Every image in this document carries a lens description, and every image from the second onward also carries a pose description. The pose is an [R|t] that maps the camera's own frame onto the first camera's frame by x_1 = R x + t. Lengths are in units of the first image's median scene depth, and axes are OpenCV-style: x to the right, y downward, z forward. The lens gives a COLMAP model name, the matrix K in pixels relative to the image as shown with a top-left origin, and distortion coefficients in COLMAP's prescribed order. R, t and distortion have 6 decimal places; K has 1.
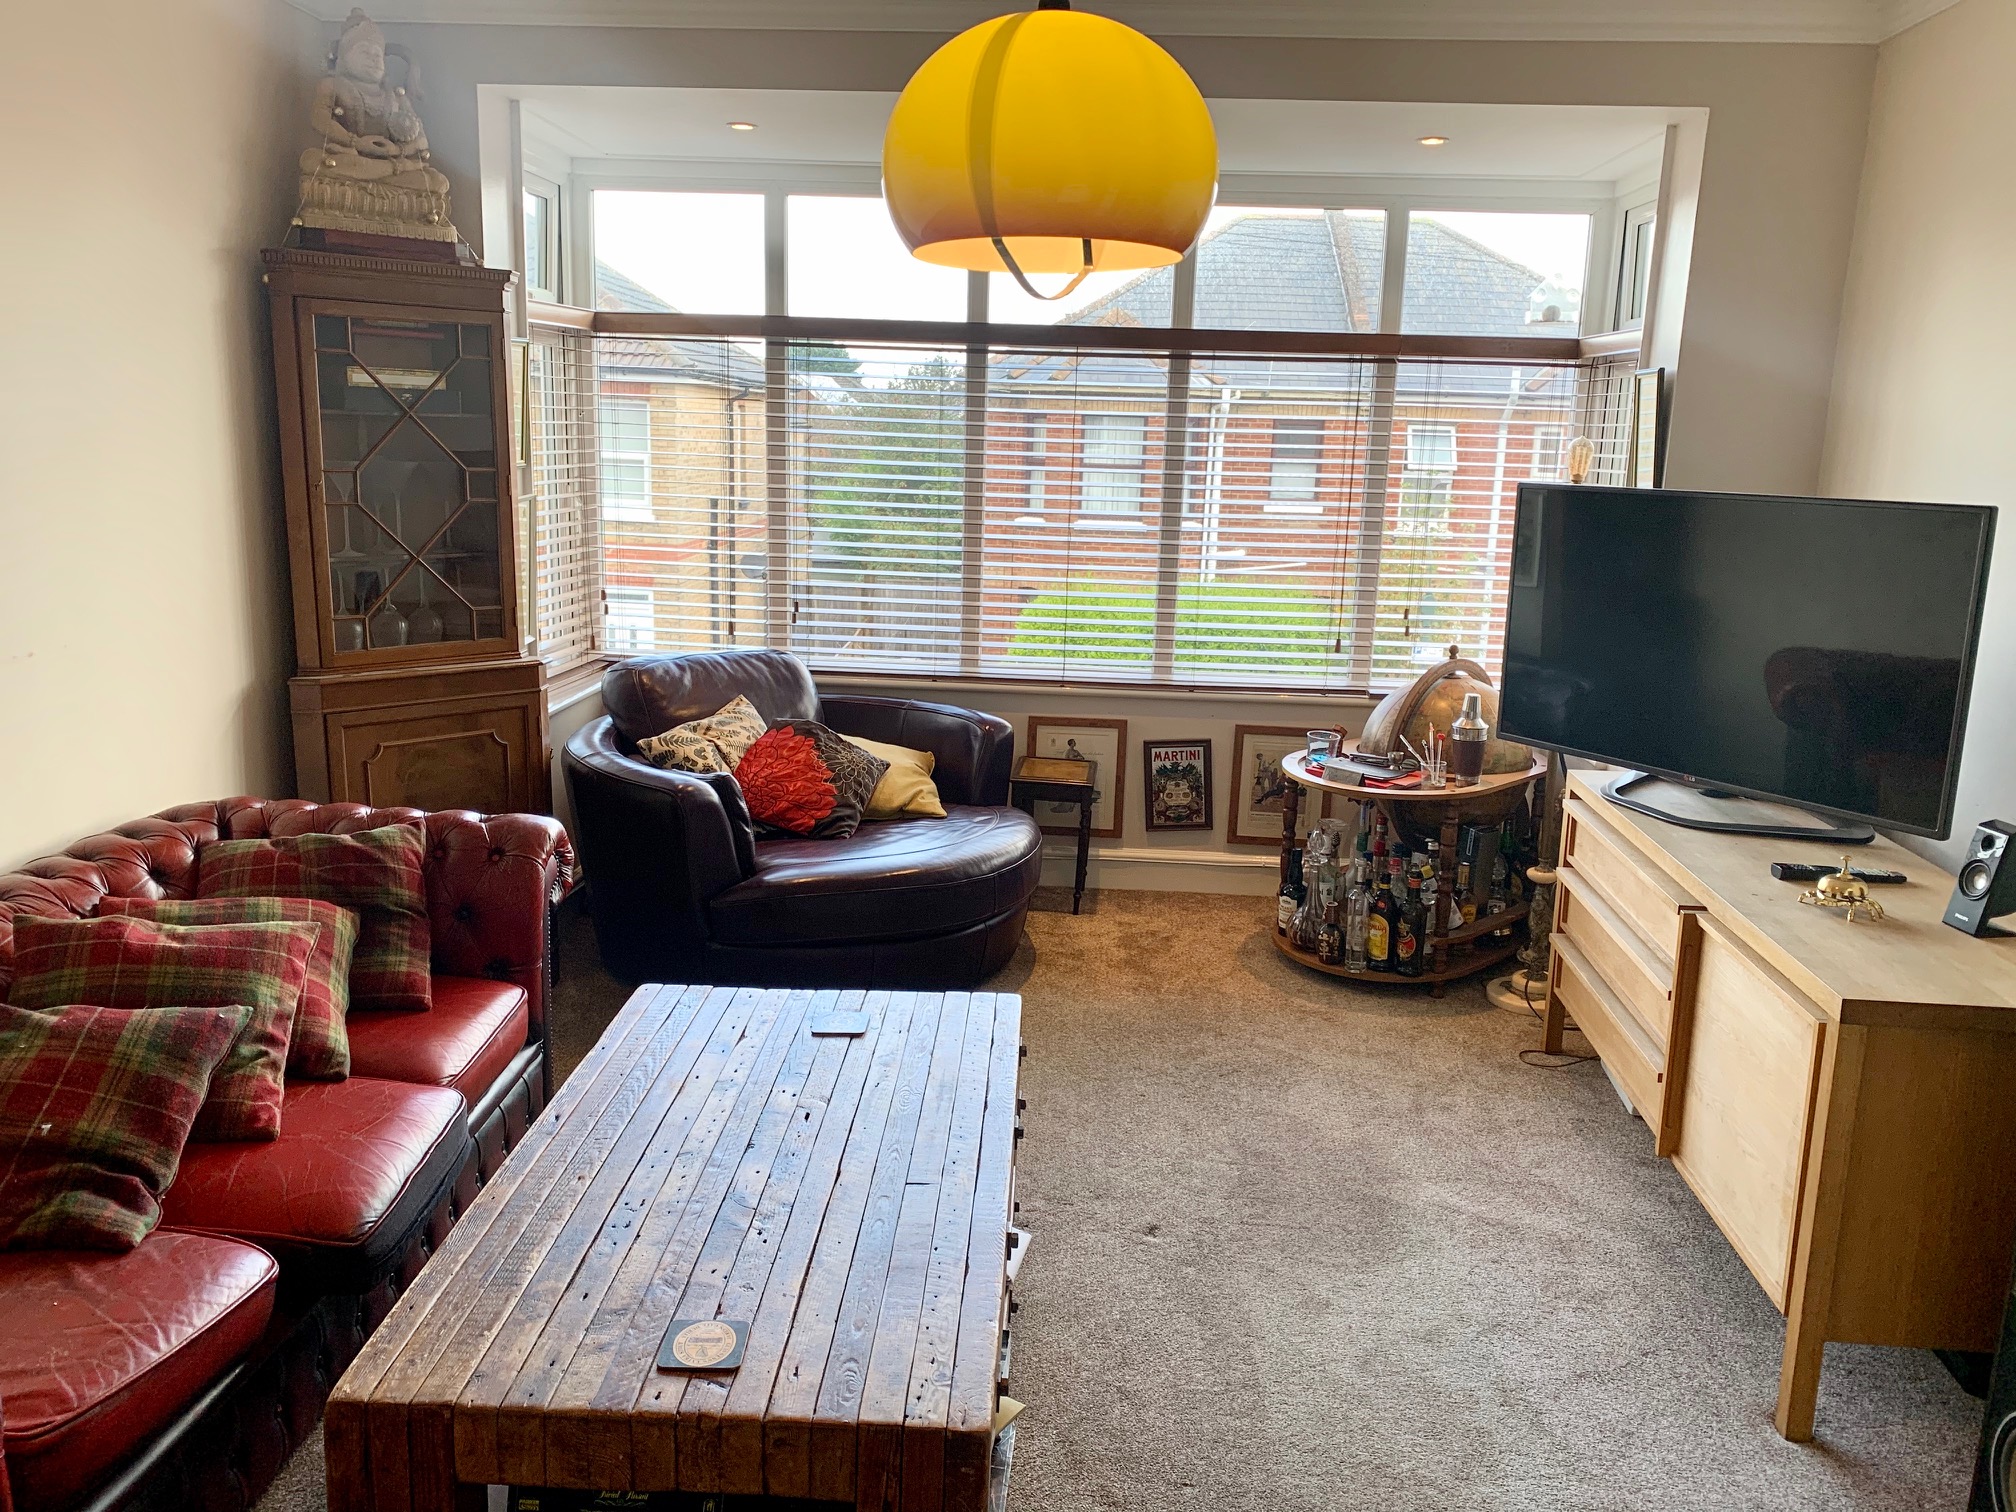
lens RADIAL K [[1584.3, 0, 1074.5], [0, 1584.3, 739.4], [0, 0, 1]] dist [0.075232, -0.071768]
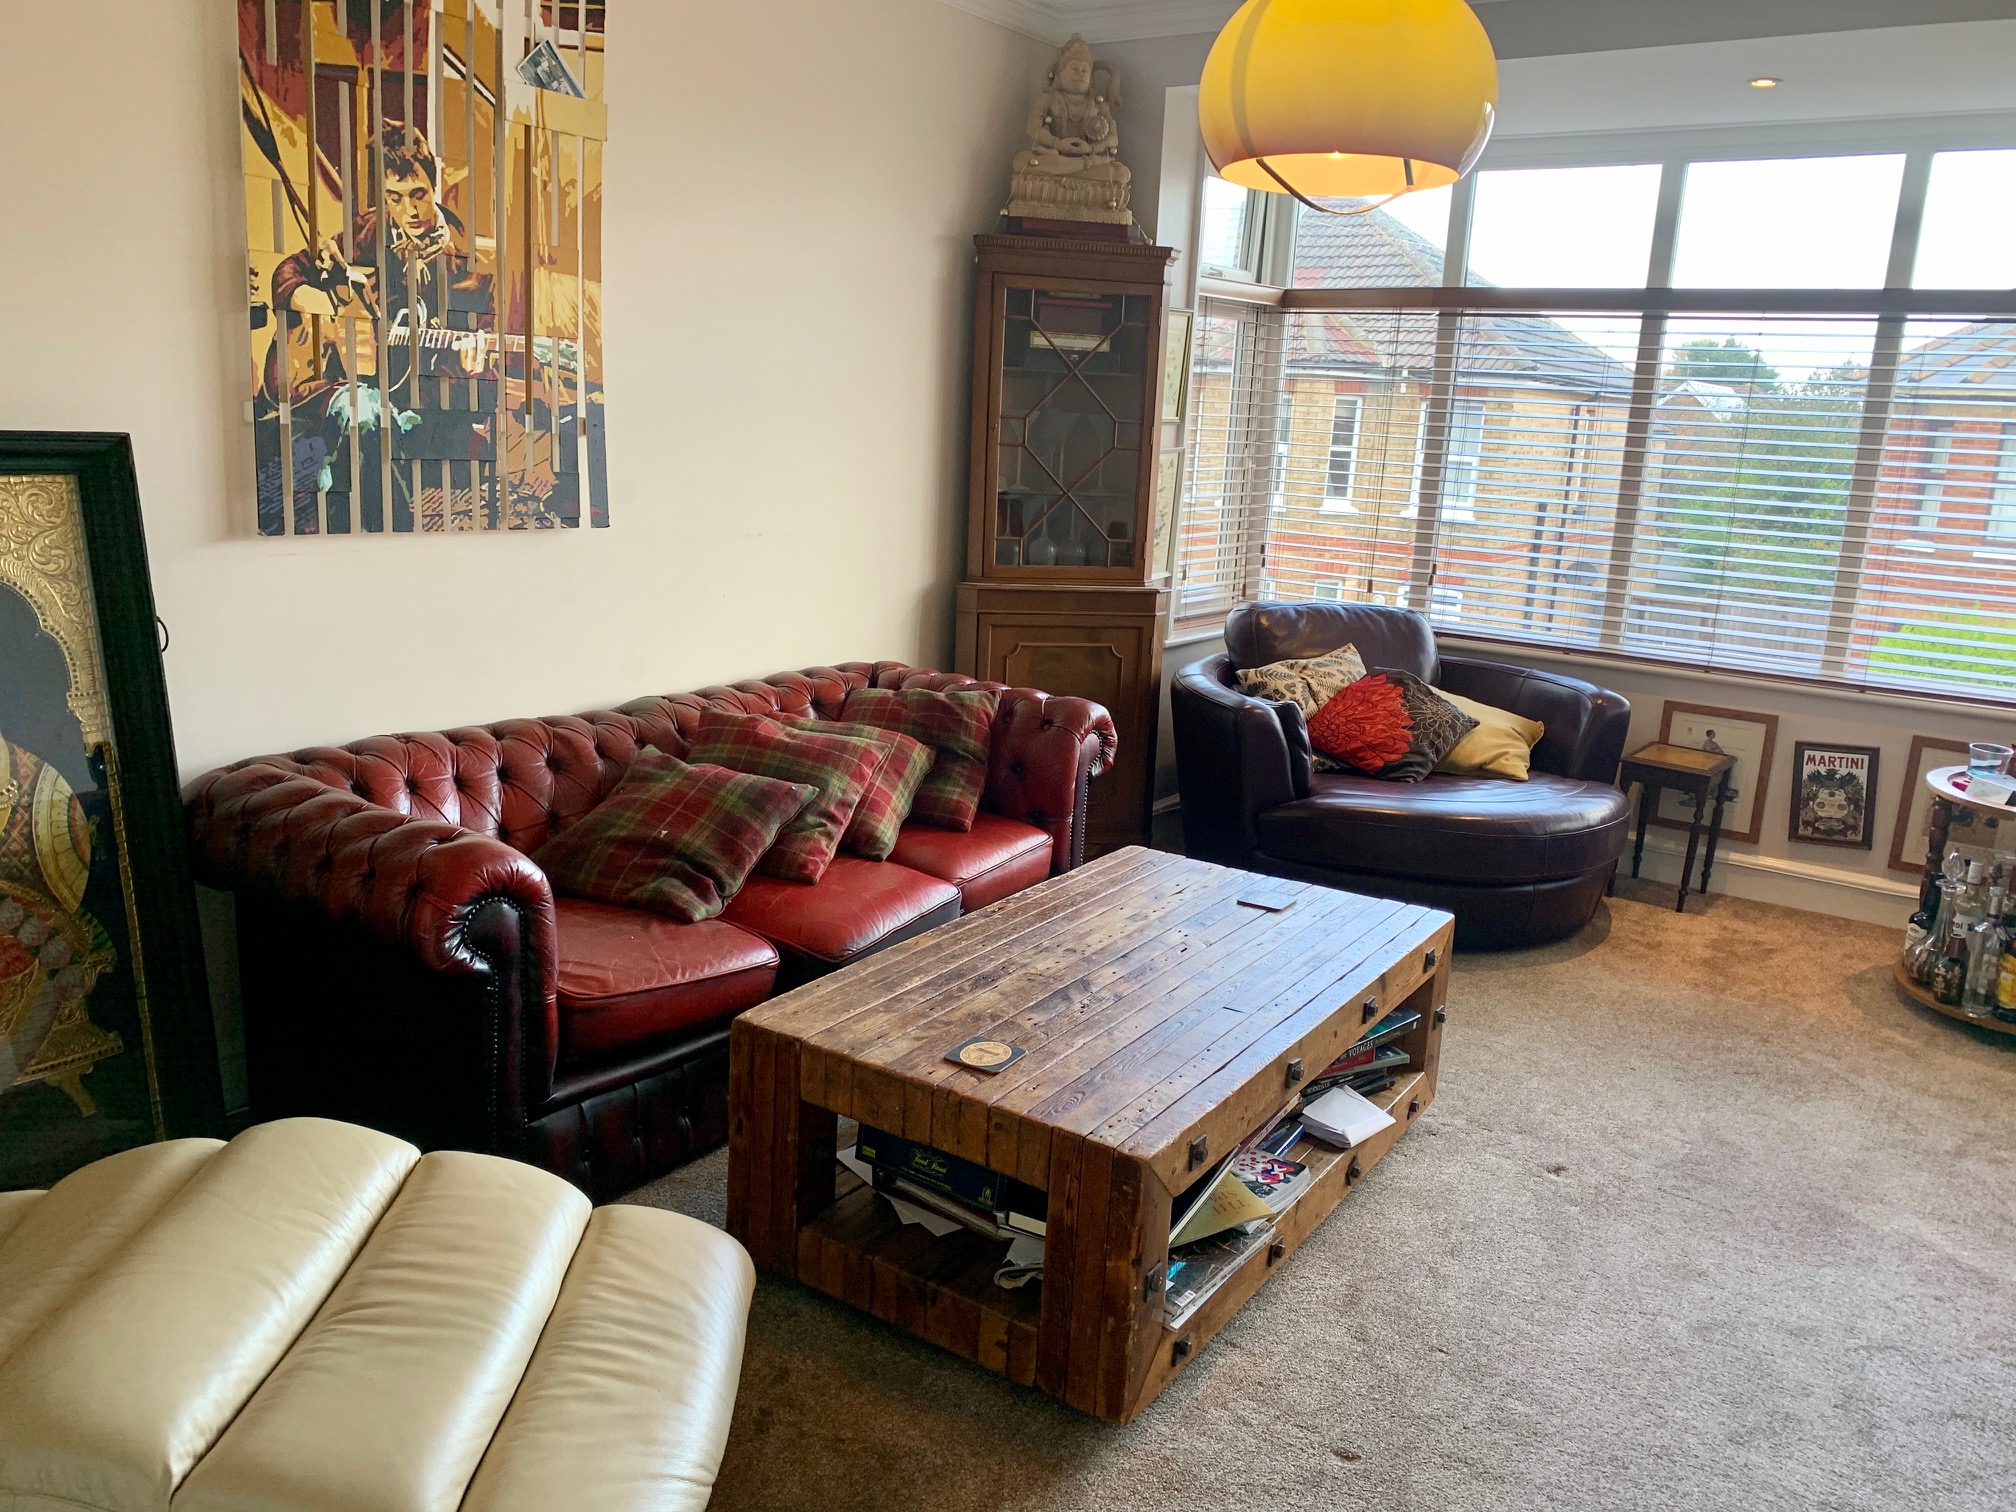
lens RADIAL K [[1584.3, 0, 1005.9], [0, 1584.3, 739.3], [0, 0, 1]] dist [0.075232, -0.071768]
pose [[0.853397, 0.122985, -0.506546, 0.181009], [-0.124234, 0.991753, 0.031486, 0.039862], [0.506241, 0.036060, 0.861638, -0.040966]]
